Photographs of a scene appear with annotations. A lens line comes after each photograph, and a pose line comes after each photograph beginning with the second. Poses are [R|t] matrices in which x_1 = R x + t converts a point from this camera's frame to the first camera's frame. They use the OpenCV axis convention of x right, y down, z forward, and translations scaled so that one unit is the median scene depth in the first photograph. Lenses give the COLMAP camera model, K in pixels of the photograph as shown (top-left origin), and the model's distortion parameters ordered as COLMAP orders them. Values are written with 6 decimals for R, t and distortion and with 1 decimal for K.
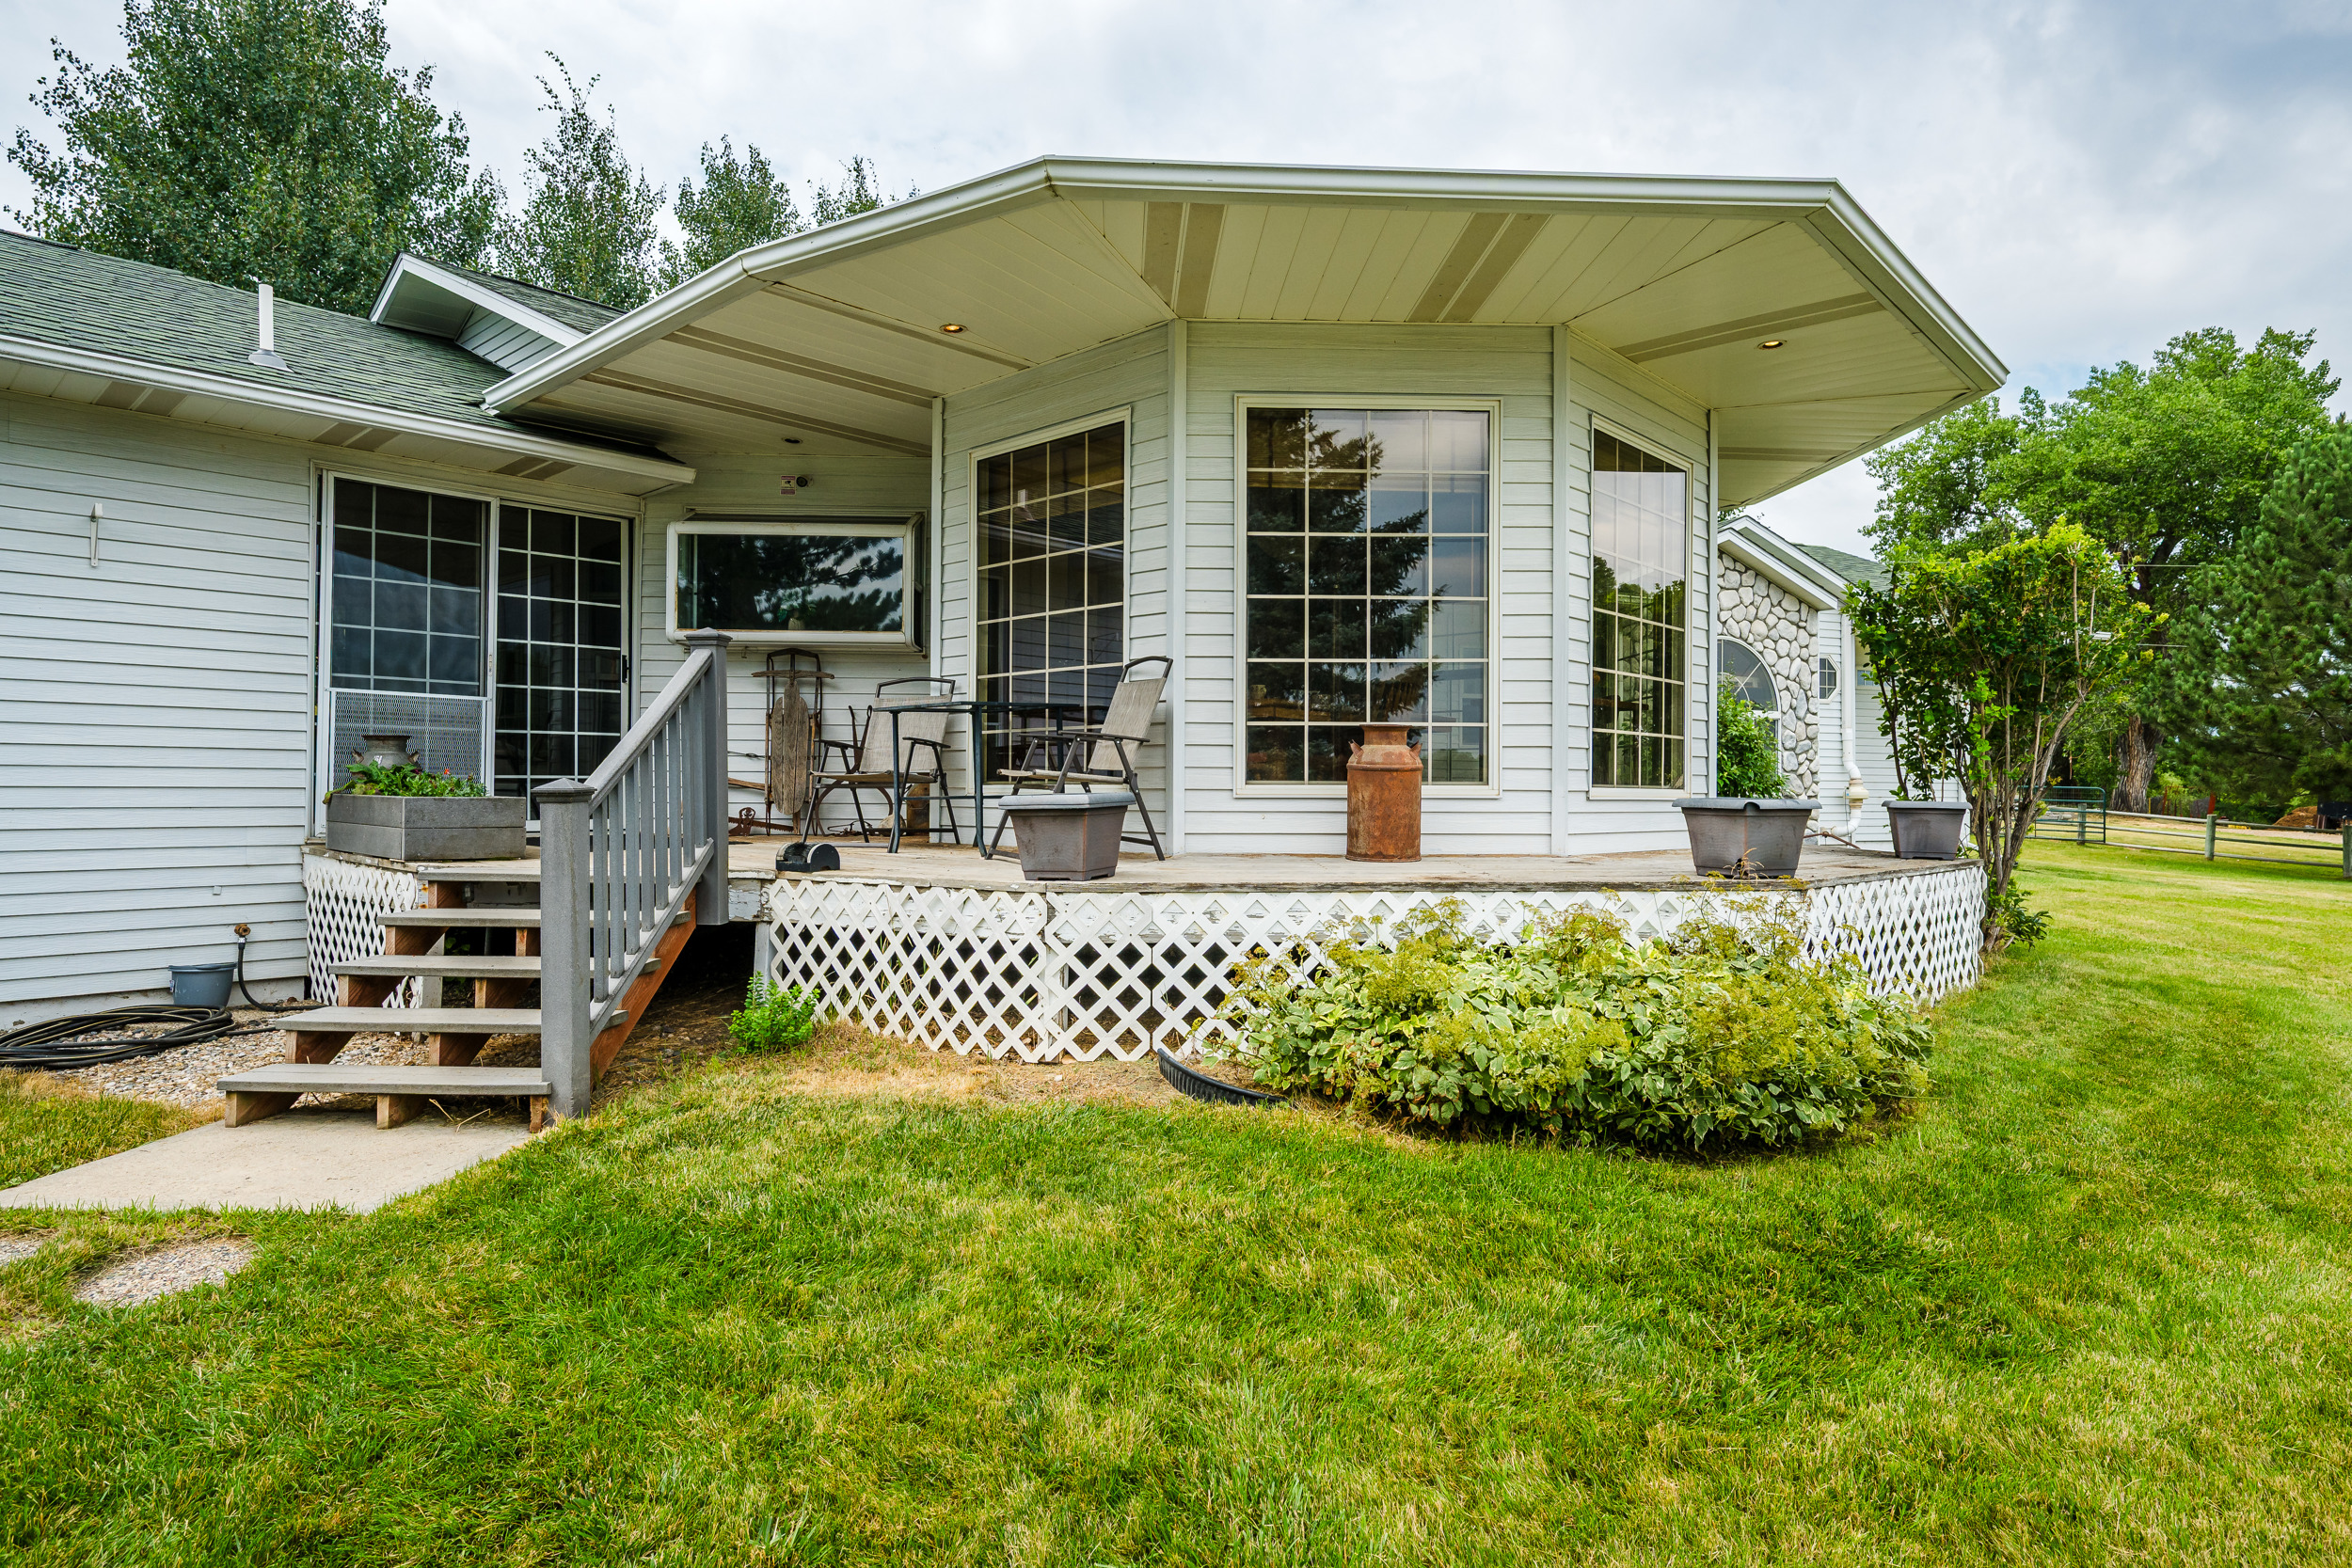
lens RADIAL K [[1307.3, 0, 1176.0], [0, 1307.3, 784.0], [0, 0, 1]] dist [-0.000060, 0.000567]
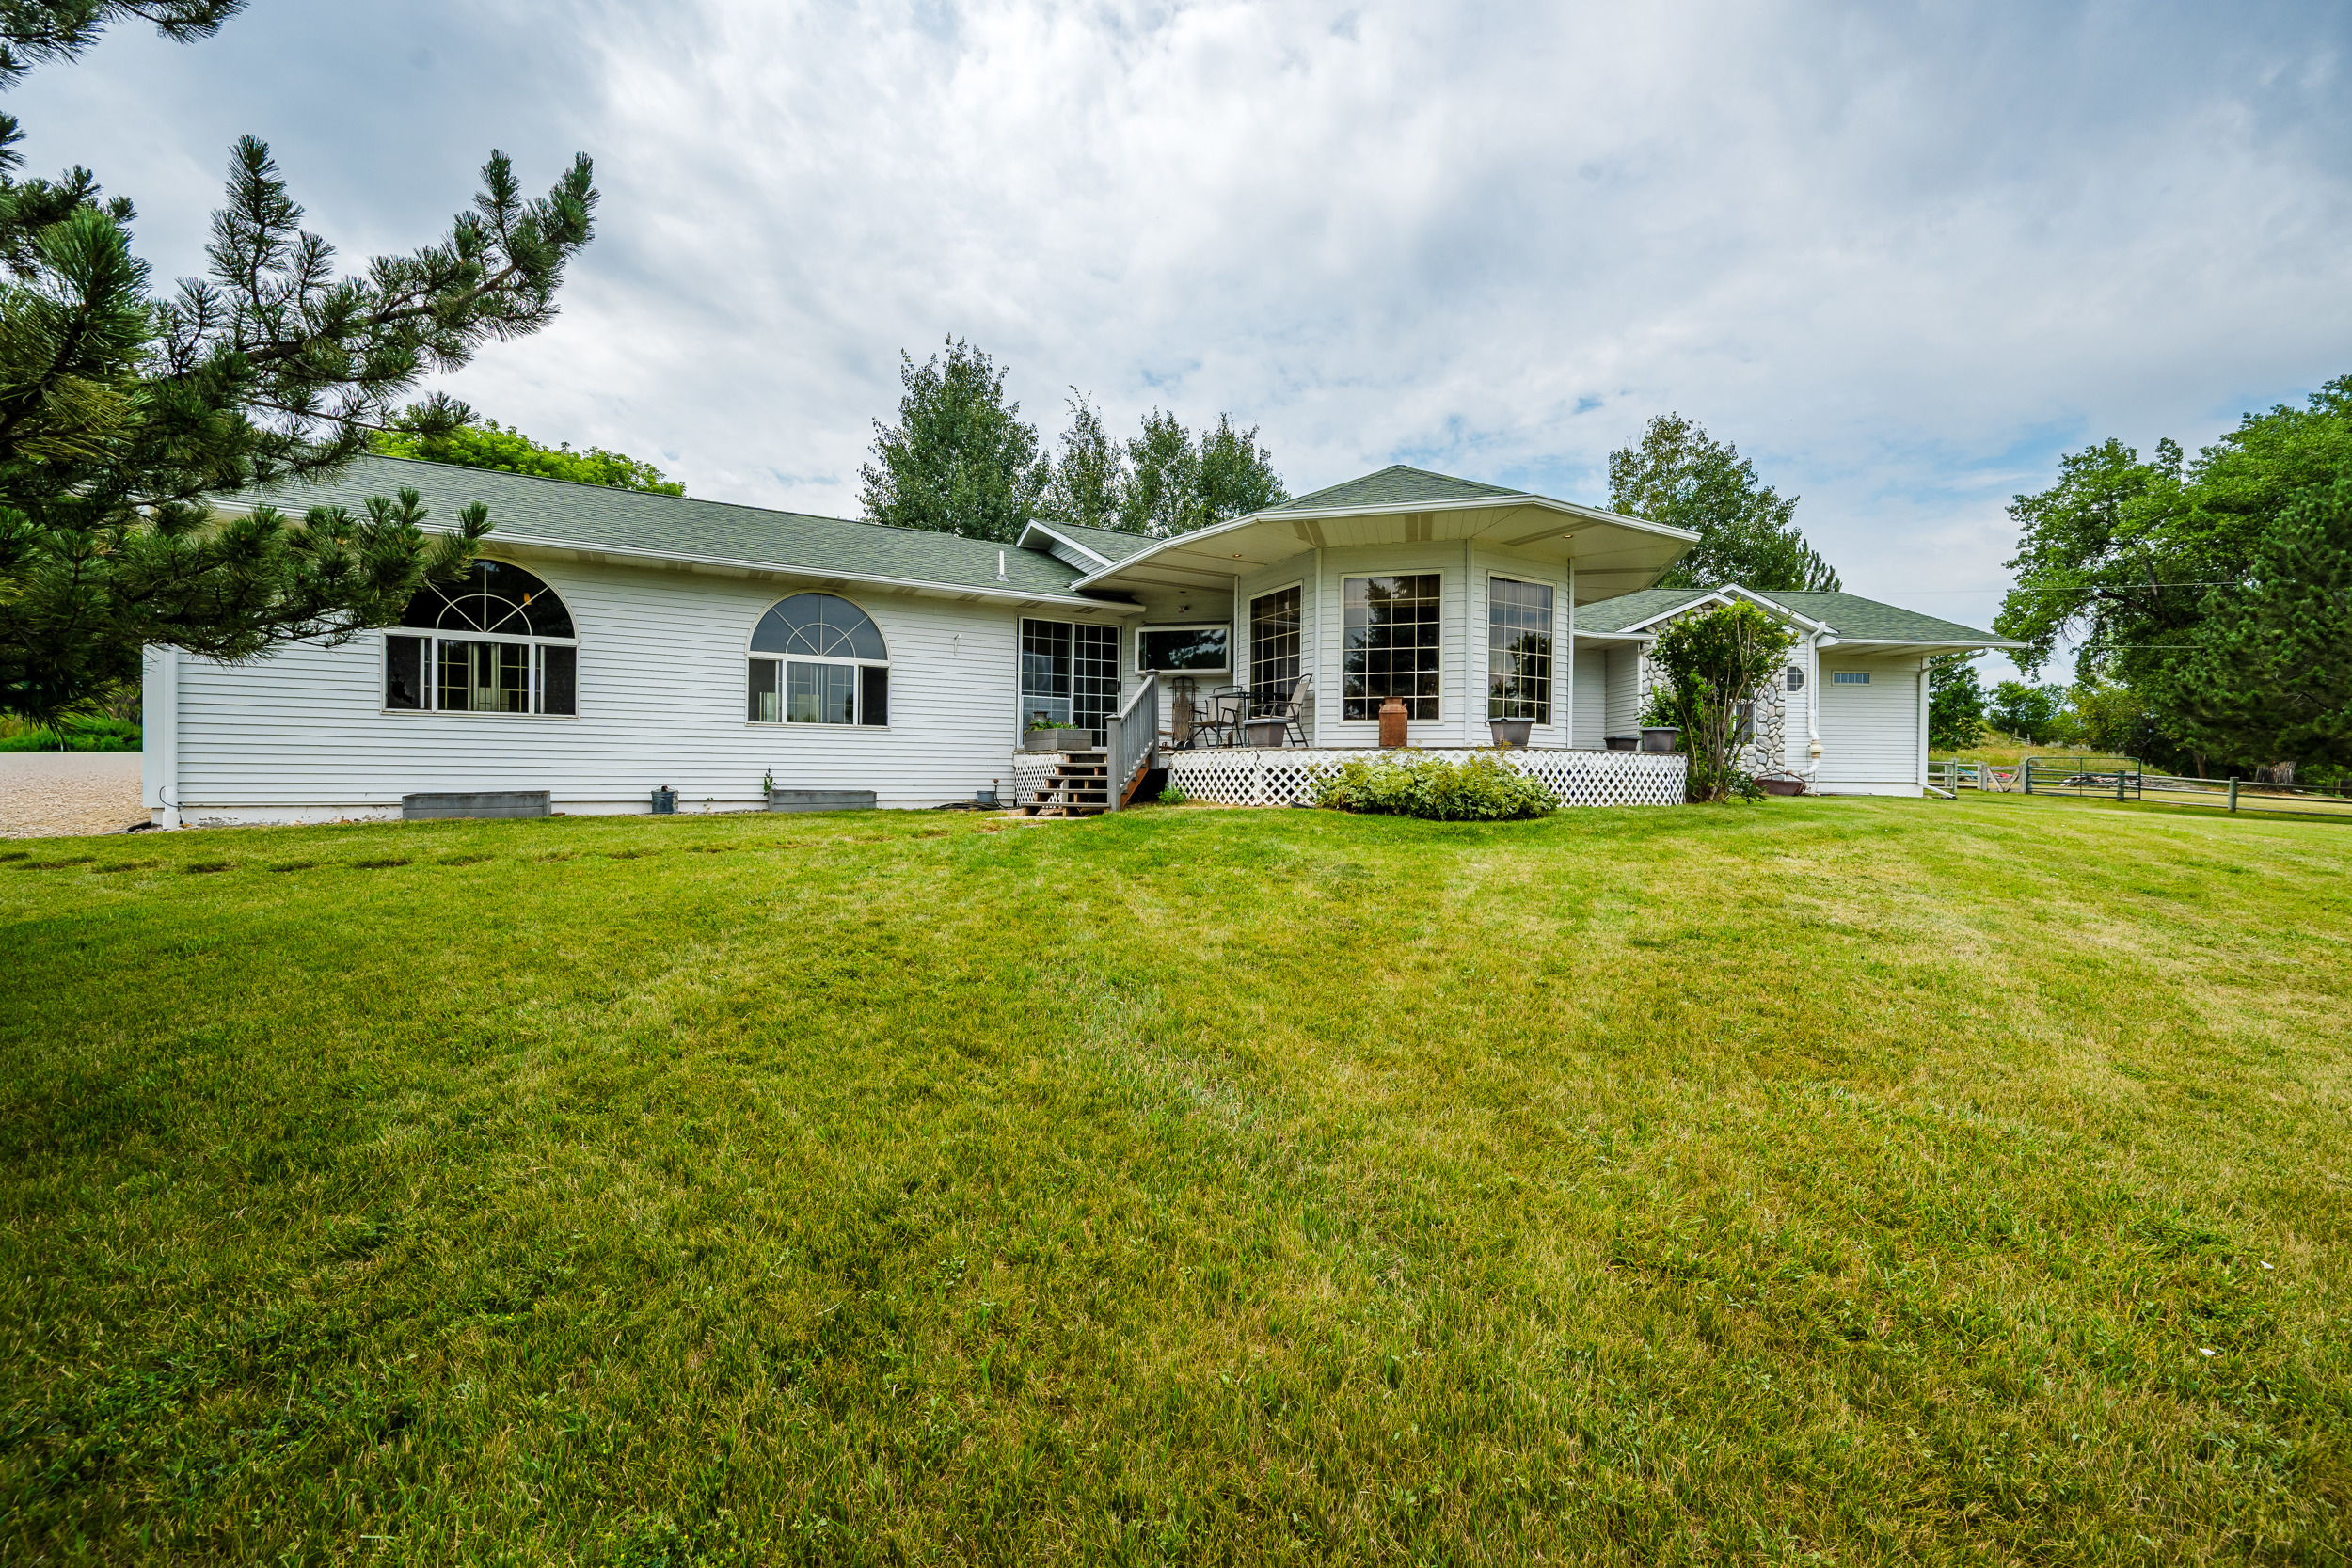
lens RADIAL K [[906.9, 0, 1176.0], [0, 906.9, 784.0], [0, 0, 1]] dist [-0.000115, -0.000214]
pose [[0.953680, 0.005173, -0.300779, 0.248336], [-0.001857, 0.999934, 0.011310, 0.094422], [0.300818, -0.010227, 0.953627, -0.752712]]
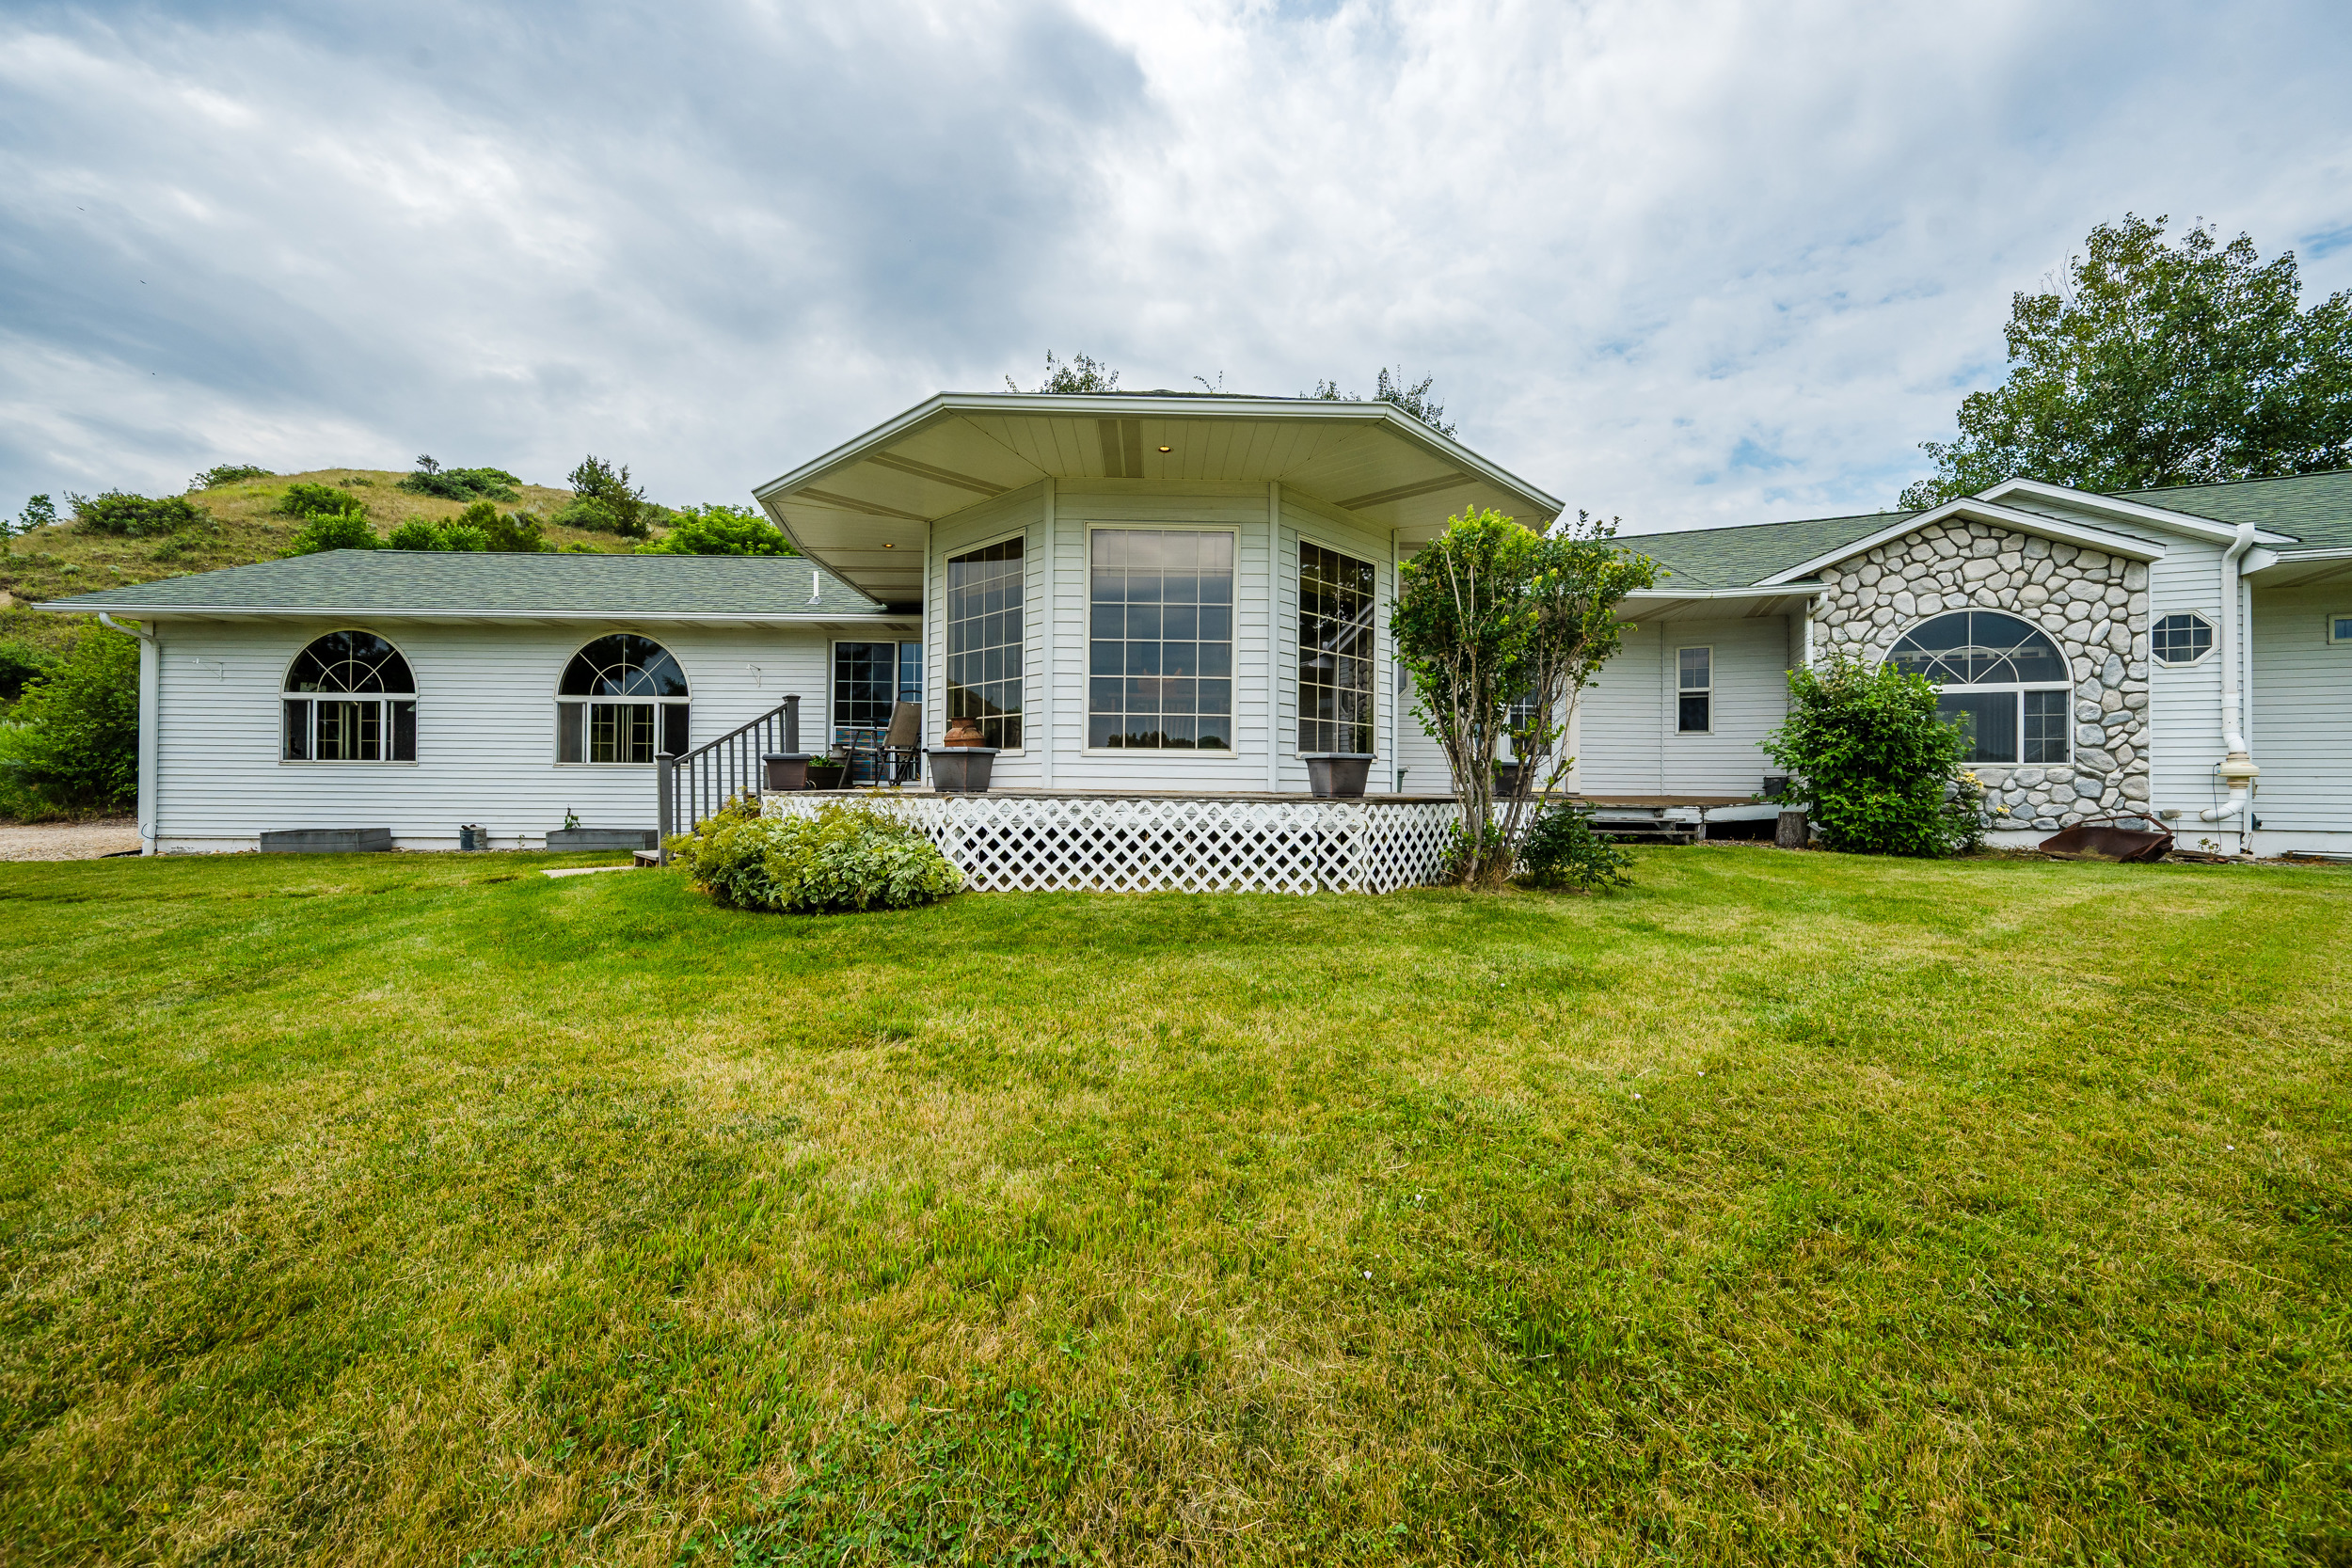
lens RADIAL K [[909.9, 0, 1196.1], [0, 909.9, 796.8], [0, 0, 1]] dist [-0.000625, -0.000176]
pose [[0.701498, 0.007549, -0.712632, 1.133474], [-0.000743, 0.999951, 0.009861, 0.046094], [0.712671, -0.006388, 0.701469, 0.271746]]
